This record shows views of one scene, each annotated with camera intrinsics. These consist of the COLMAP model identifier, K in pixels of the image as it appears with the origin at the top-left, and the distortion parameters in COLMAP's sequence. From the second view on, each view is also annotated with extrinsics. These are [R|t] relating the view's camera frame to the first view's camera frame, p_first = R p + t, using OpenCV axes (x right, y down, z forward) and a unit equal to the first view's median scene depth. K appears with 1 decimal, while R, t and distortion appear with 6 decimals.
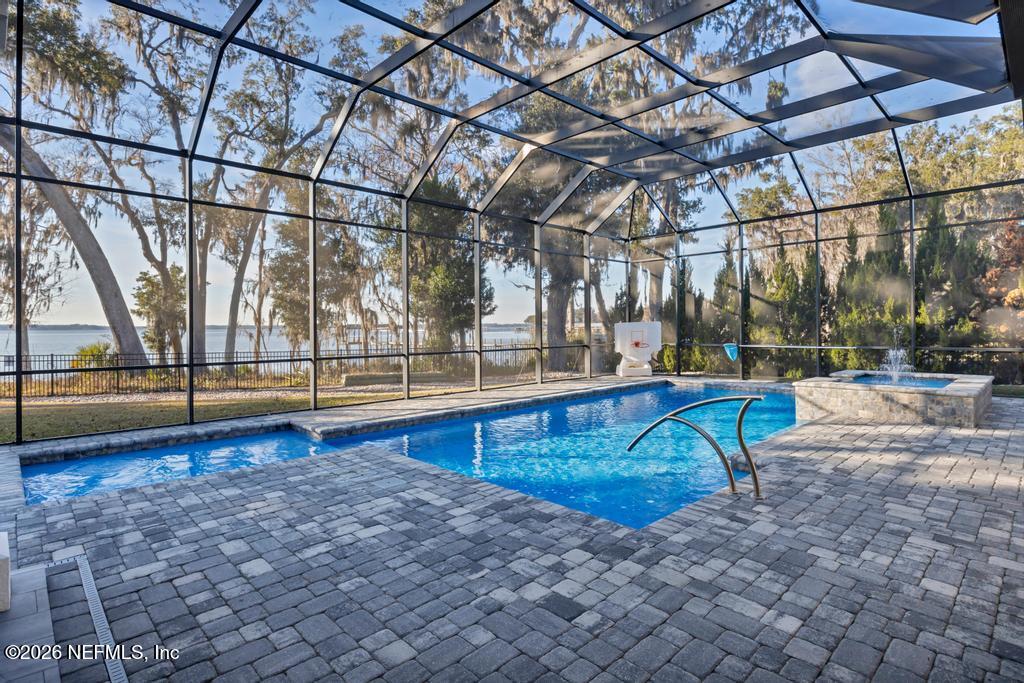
lens RADIAL K [[532.6, 0, 508.9], [0, 532.6, 334.0], [0, 0, 1]] dist [-0.010783, -0.000682]
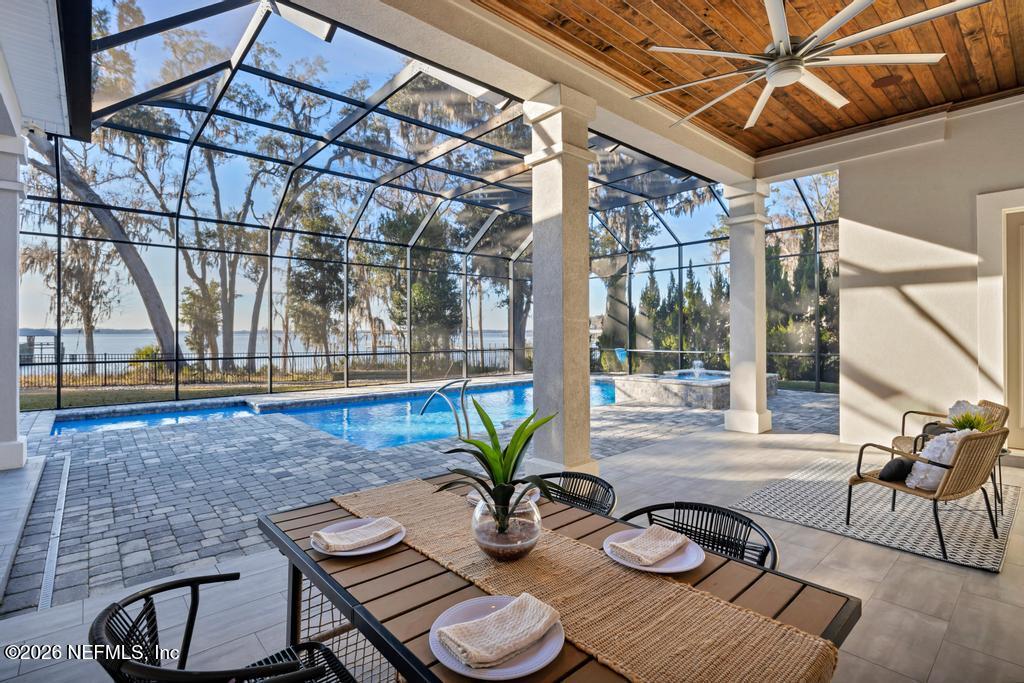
lens RADIAL K [[491.7, 0, 515.6], [0, 491.7, 338.4], [0, 0, 1]] dist [-0.013419, -0.000396]
pose [[0.999039, 0.005756, -0.043440, 0.131232], [-0.005847, 0.999981, -0.001975, -0.001117], [0.043428, 0.002227, 0.999054, -0.101784]]
